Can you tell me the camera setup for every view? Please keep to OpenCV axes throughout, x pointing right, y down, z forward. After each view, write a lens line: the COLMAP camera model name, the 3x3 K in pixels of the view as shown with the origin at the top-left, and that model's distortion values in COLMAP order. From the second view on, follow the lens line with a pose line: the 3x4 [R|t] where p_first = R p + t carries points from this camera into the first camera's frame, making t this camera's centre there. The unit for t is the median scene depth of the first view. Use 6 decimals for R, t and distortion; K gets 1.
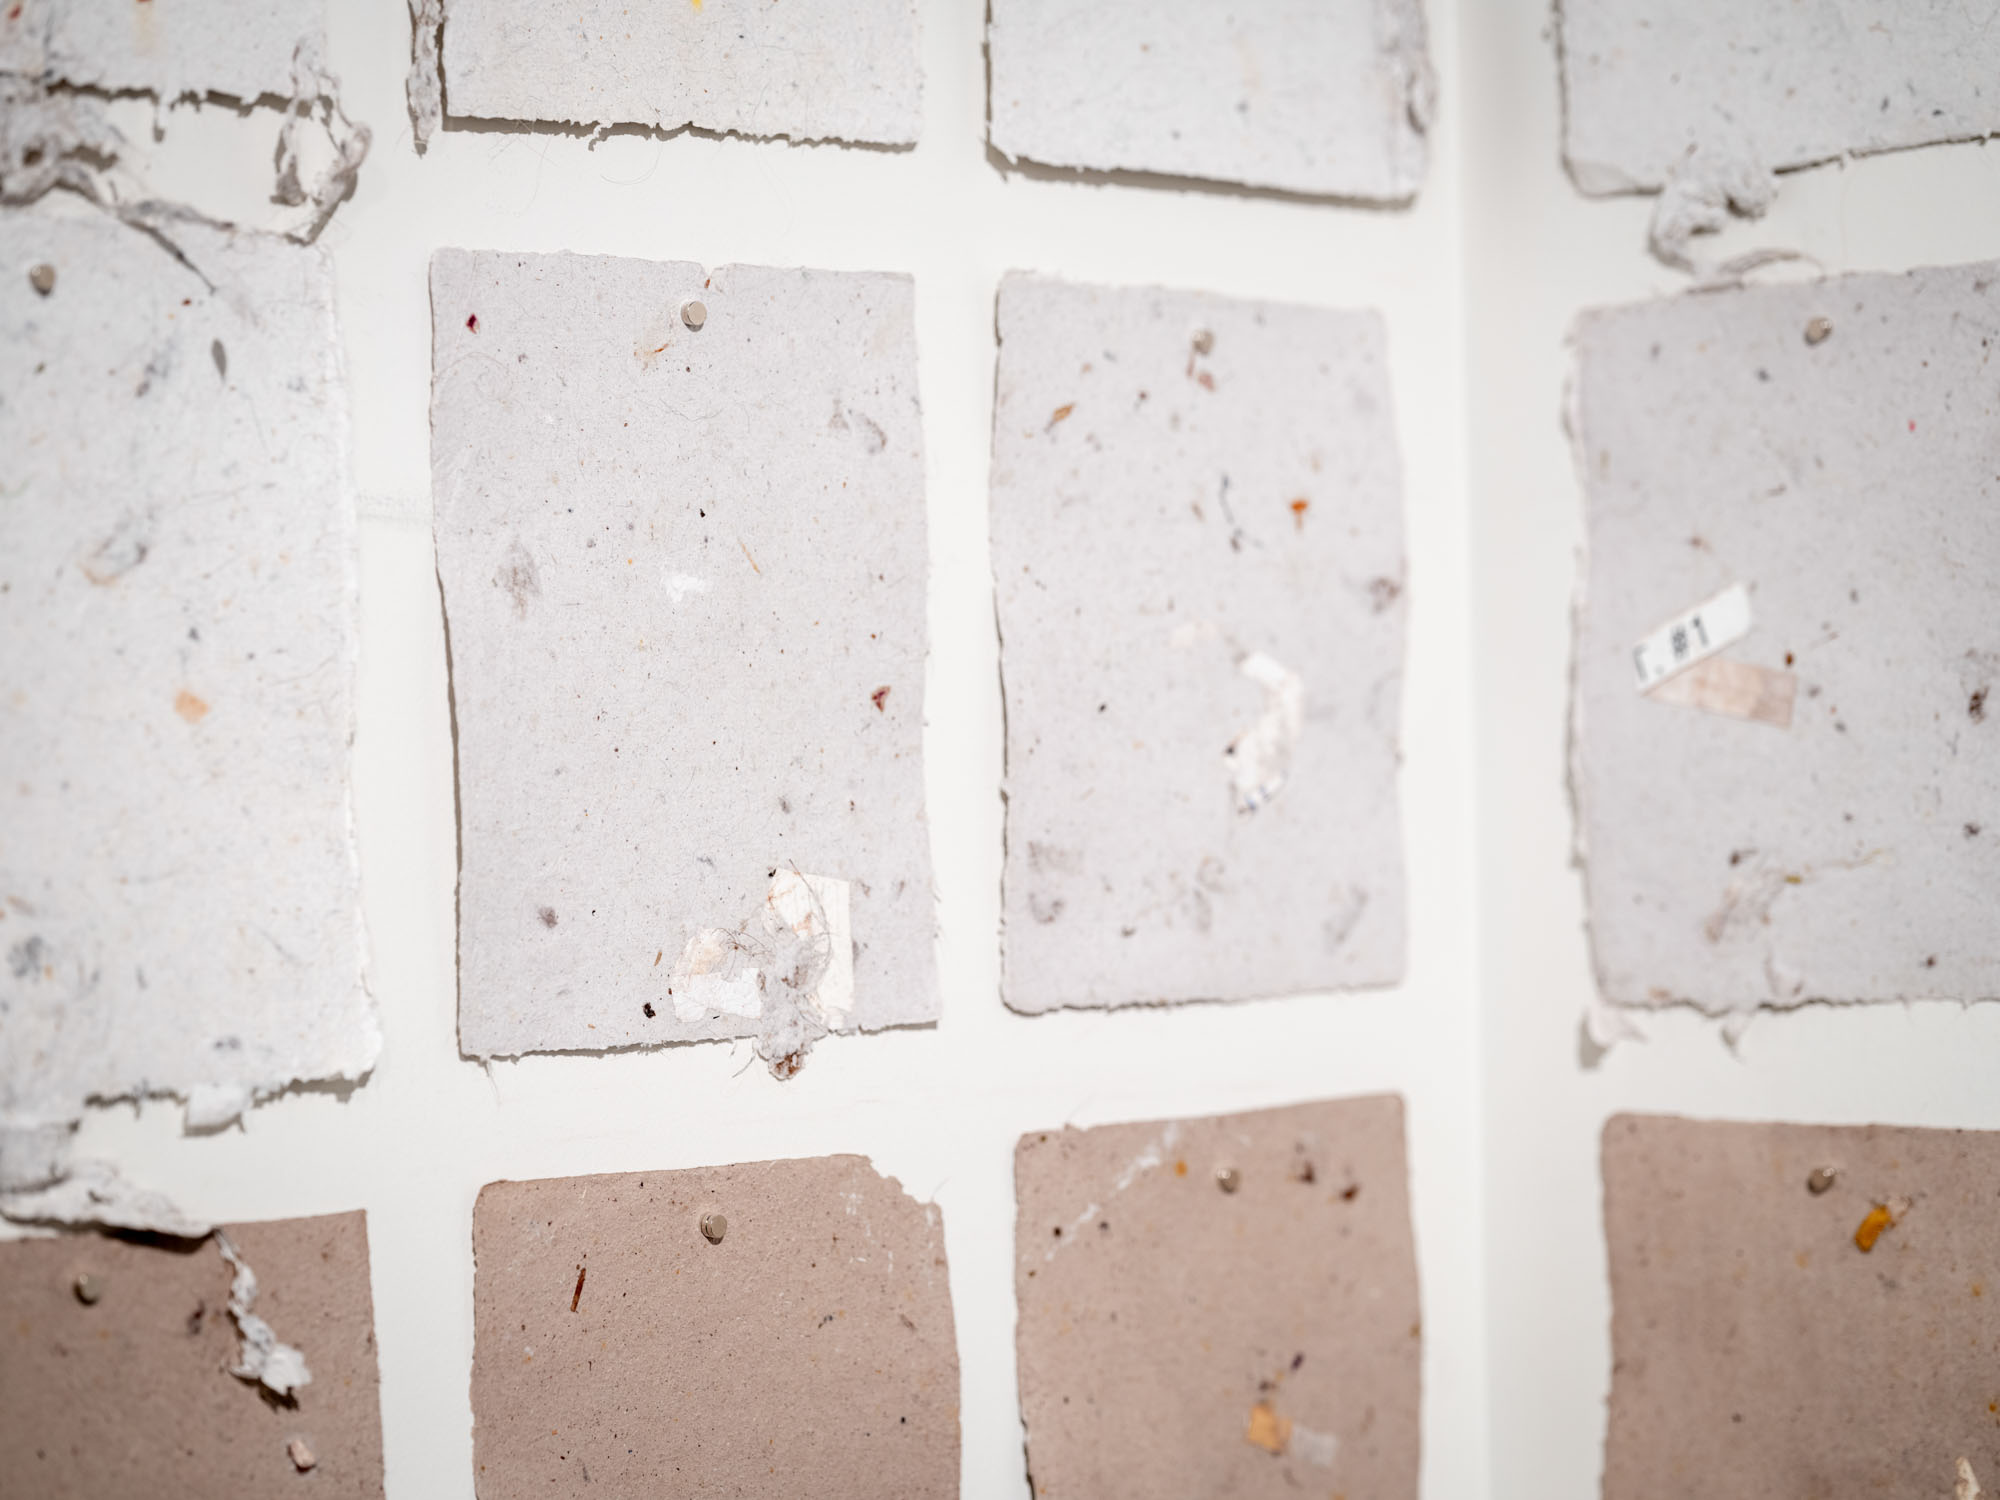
lens RADIAL K [[5151.9, 0, 998.4], [0, 5151.9, 756.2], [0, 0, 1]] dist [-0.026402, 0.000000]
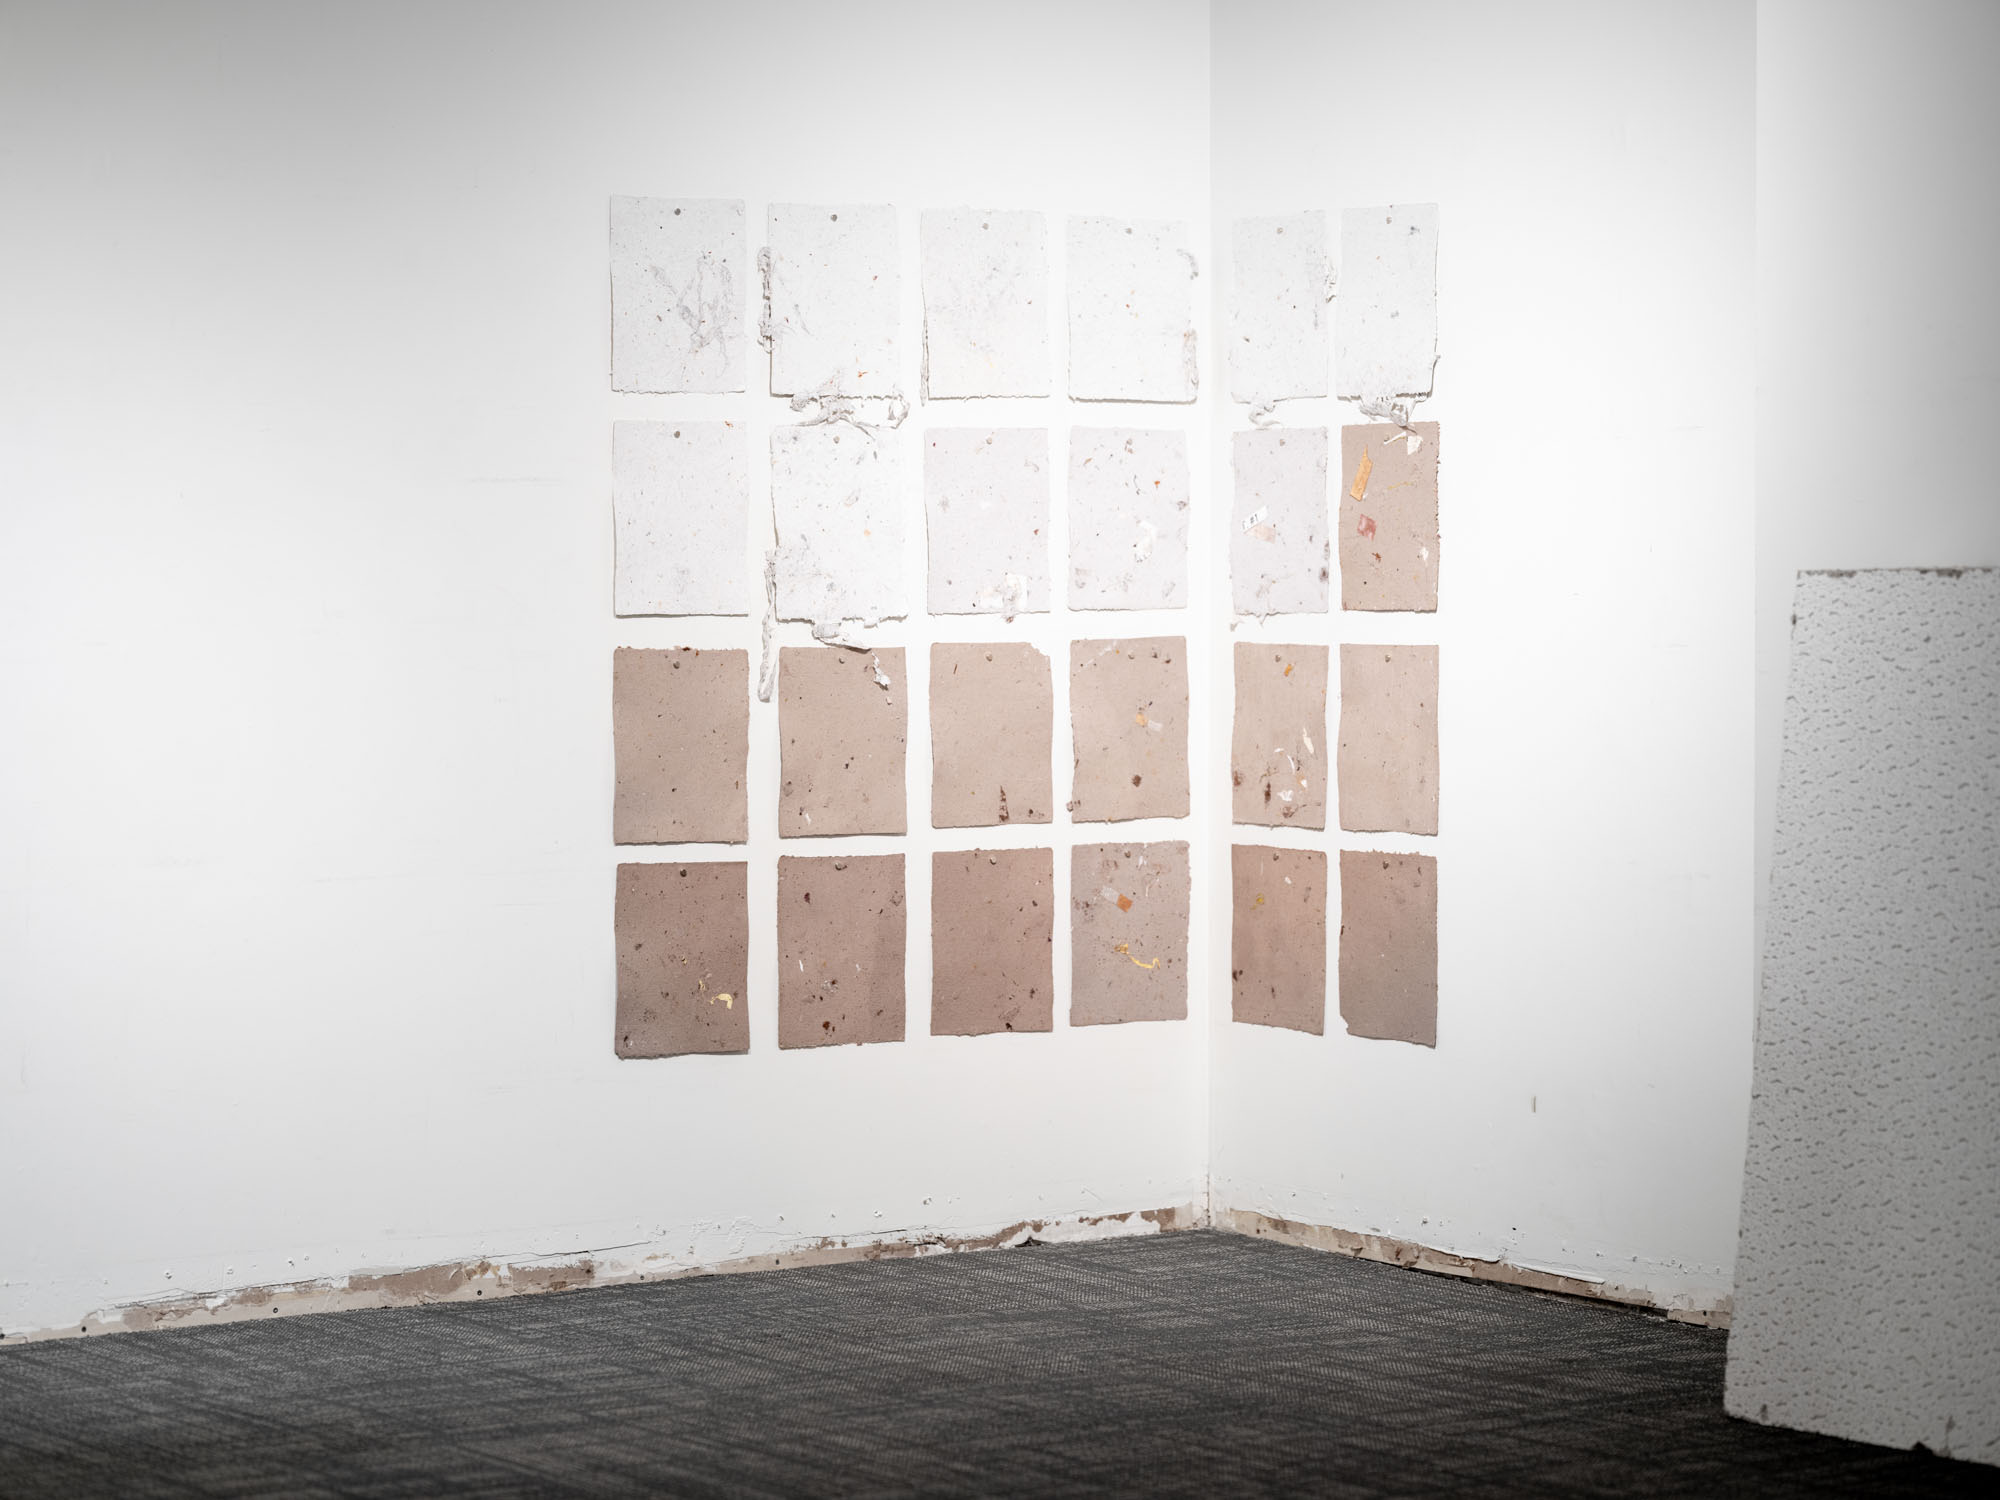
lens RADIAL K [[5151.9, 0, 999.1], [0, 5151.9, 748.7], [0, 0, 1]] dist [-0.026402, 0.000000]
pose [[0.987672, 0.026650, -0.154252, 0.593464], [-0.019166, 0.998575, 0.049802, -0.043160], [0.155360, -0.046232, 0.986776, -3.105203]]
